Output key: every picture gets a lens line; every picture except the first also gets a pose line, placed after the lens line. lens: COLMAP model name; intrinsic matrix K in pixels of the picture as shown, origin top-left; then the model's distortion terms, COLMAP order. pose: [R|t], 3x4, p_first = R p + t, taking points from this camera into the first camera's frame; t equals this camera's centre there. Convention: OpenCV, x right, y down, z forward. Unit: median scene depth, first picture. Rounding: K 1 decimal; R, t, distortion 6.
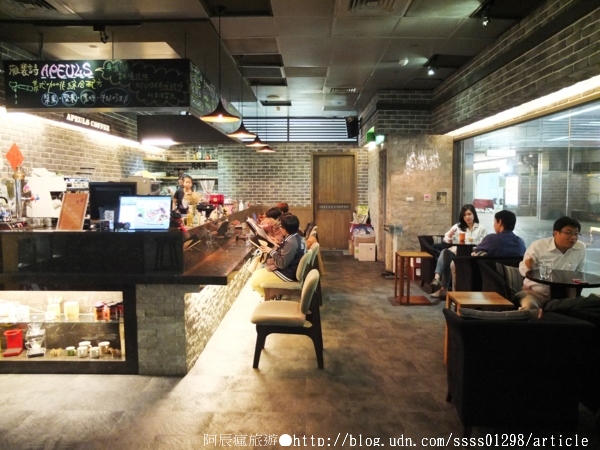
lens RADIAL K [[470.2, 0, 306.3], [0, 470.2, 219.3], [0, 0, 1]] dist [-0.068819, 0.061053]
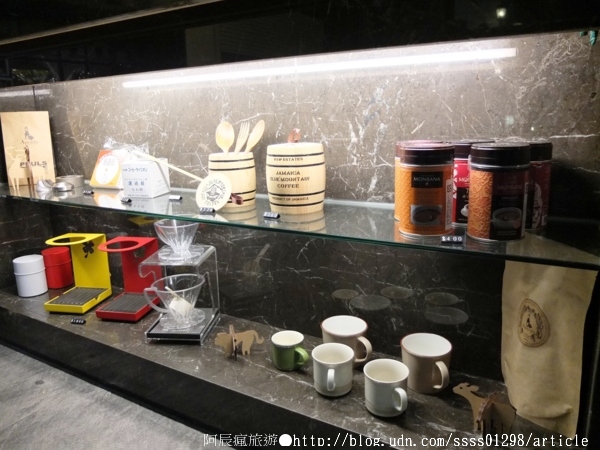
lens RADIAL K [[470.2, 0, 299.9], [0, 470.2, 225.0], [0, 0, 1]] dist [-0.068819, 0.061053]
pose [[0.850522, 0.094956, -0.517297, -0.318172], [-0.010119, 0.986339, 0.164417, 0.150039], [0.525842, -0.134606, 0.839864, 0.667322]]
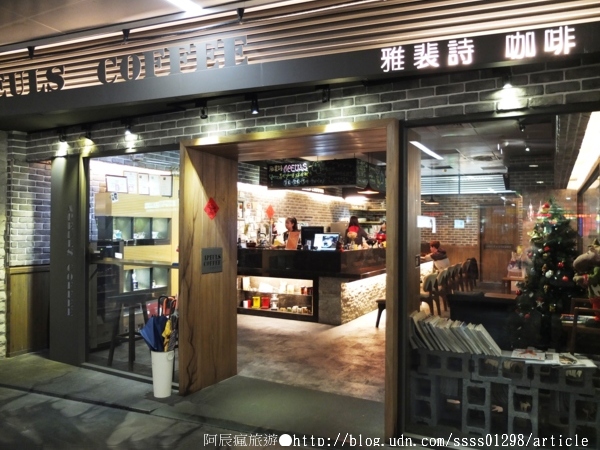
lens RADIAL K [[470.2, 0, 304.9], [0, 470.2, 223.1], [0, 0, 1]] dist [-0.068819, 0.061053]
pose [[0.883523, 0.003224, -0.468376, 0.424389], [-0.041509, 0.996581, -0.071440, 0.043186], [0.466545, 0.082561, 0.880636, -0.668946]]
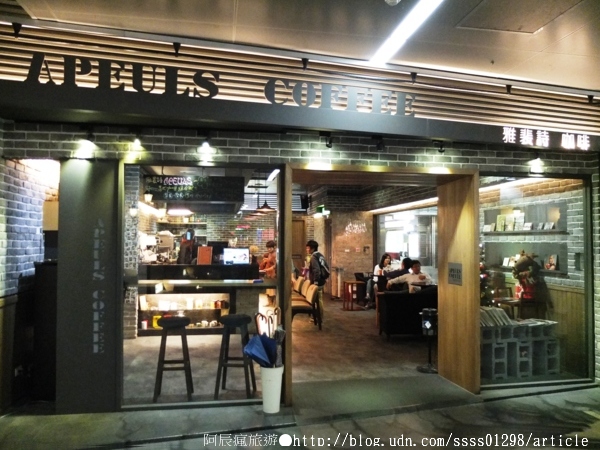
lens RADIAL K [[470.2, 0, 304.4], [0, 470.2, 224.0], [0, 0, 1]] dist [-0.068819, 0.061053]
pose [[0.984286, 0.010725, 0.176255, -0.345352], [0.007953, 0.994448, -0.104927, 0.054268], [-0.176401, 0.104680, 0.978736, -0.925113]]
